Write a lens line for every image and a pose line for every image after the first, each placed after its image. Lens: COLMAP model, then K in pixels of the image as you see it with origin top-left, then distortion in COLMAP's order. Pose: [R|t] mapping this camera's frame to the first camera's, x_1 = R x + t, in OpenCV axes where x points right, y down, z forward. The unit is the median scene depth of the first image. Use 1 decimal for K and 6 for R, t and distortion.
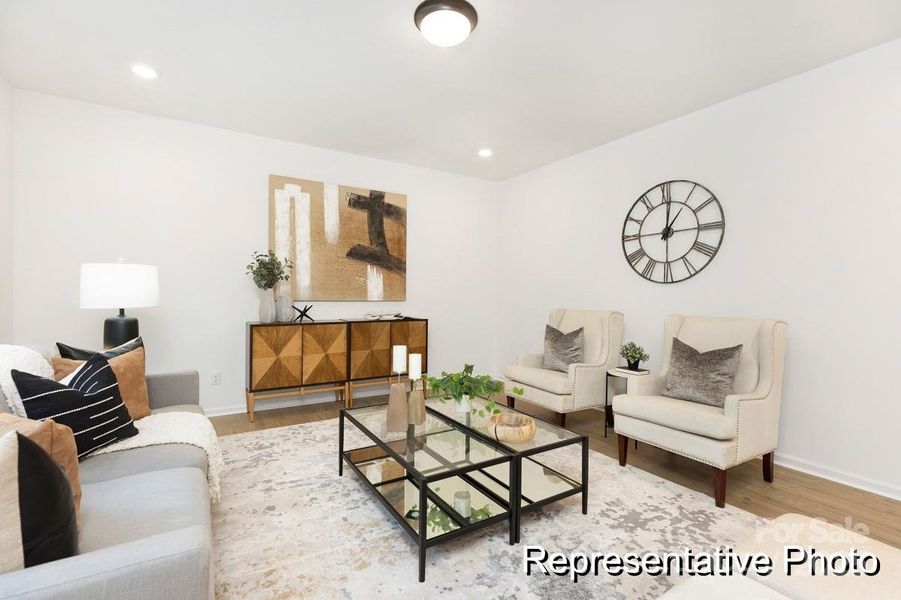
lens RADIAL K [[399.4, 0, 453.0], [0, 399.4, 295.4], [0, 0, 1]] dist [0.000186, -0.000245]
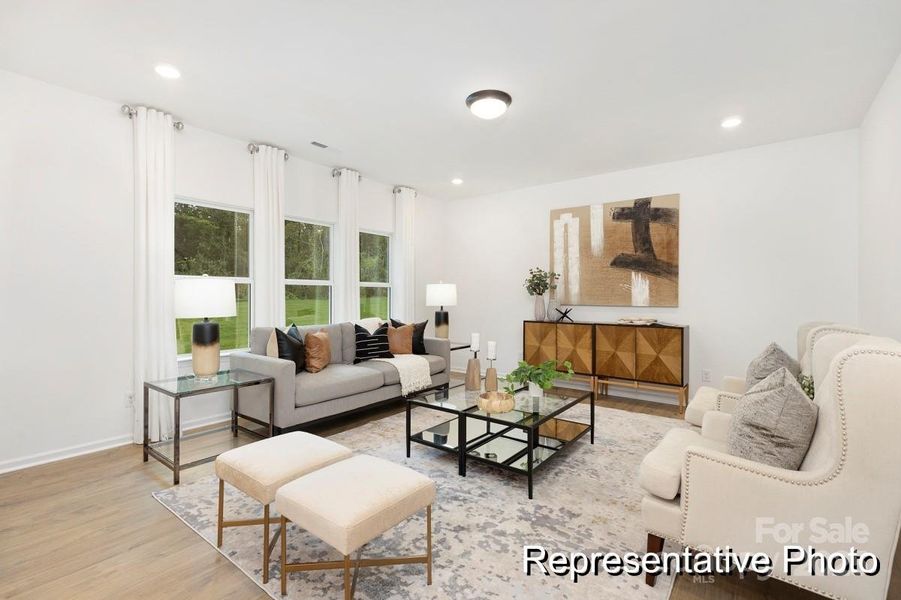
lens RADIAL K [[399.4, 0, 453.6], [0, 399.4, 298.4], [0, 0, 1]] dist [0.000186, -0.000245]
pose [[0.363755, -0.004043, -0.931486, 0.603426], [-0.007603, 0.999944, -0.007309, 0.004434], [0.931464, 0.009740, 0.363704, 0.190520]]
